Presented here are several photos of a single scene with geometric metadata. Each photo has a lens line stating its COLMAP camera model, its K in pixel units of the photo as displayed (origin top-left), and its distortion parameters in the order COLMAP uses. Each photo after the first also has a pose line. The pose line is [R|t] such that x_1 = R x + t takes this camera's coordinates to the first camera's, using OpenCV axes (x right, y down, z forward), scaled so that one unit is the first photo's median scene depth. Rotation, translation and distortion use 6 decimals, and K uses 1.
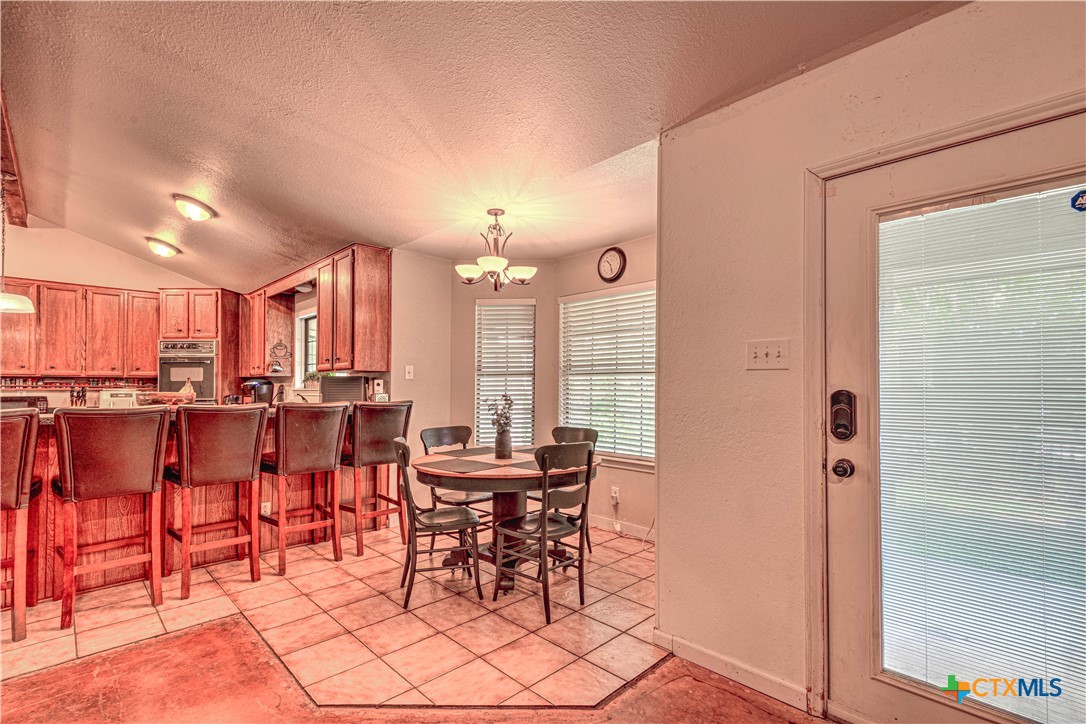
lens RADIAL K [[504.6, 0, 548.5], [0, 504.6, 378.8], [0, 0, 1]] dist [0.002275, 0.000958]
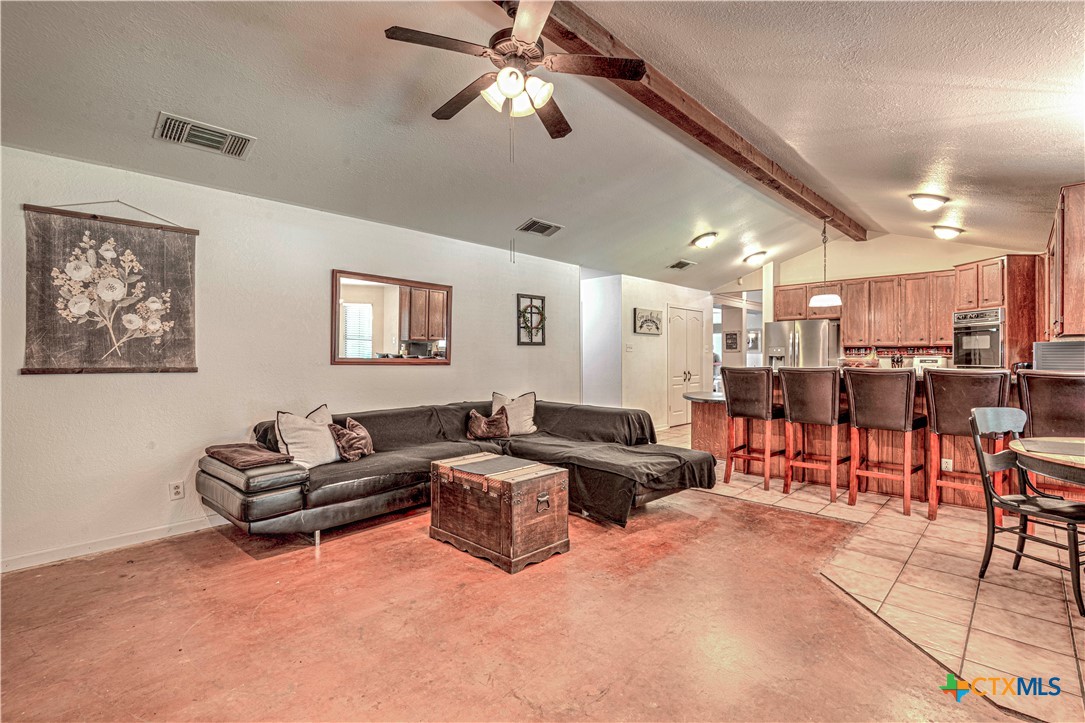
lens RADIAL K [[508.0, 0, 542.5], [0, 508.0, 361.5], [0, 0, 1]] dist [0.001940, 0.000064]
pose [[0.025654, 0.013910, -0.999574, 0.457826], [0.016856, 0.999755, 0.014345, 0.000945], [0.999529, -0.017217, 0.025413, 0.079684]]
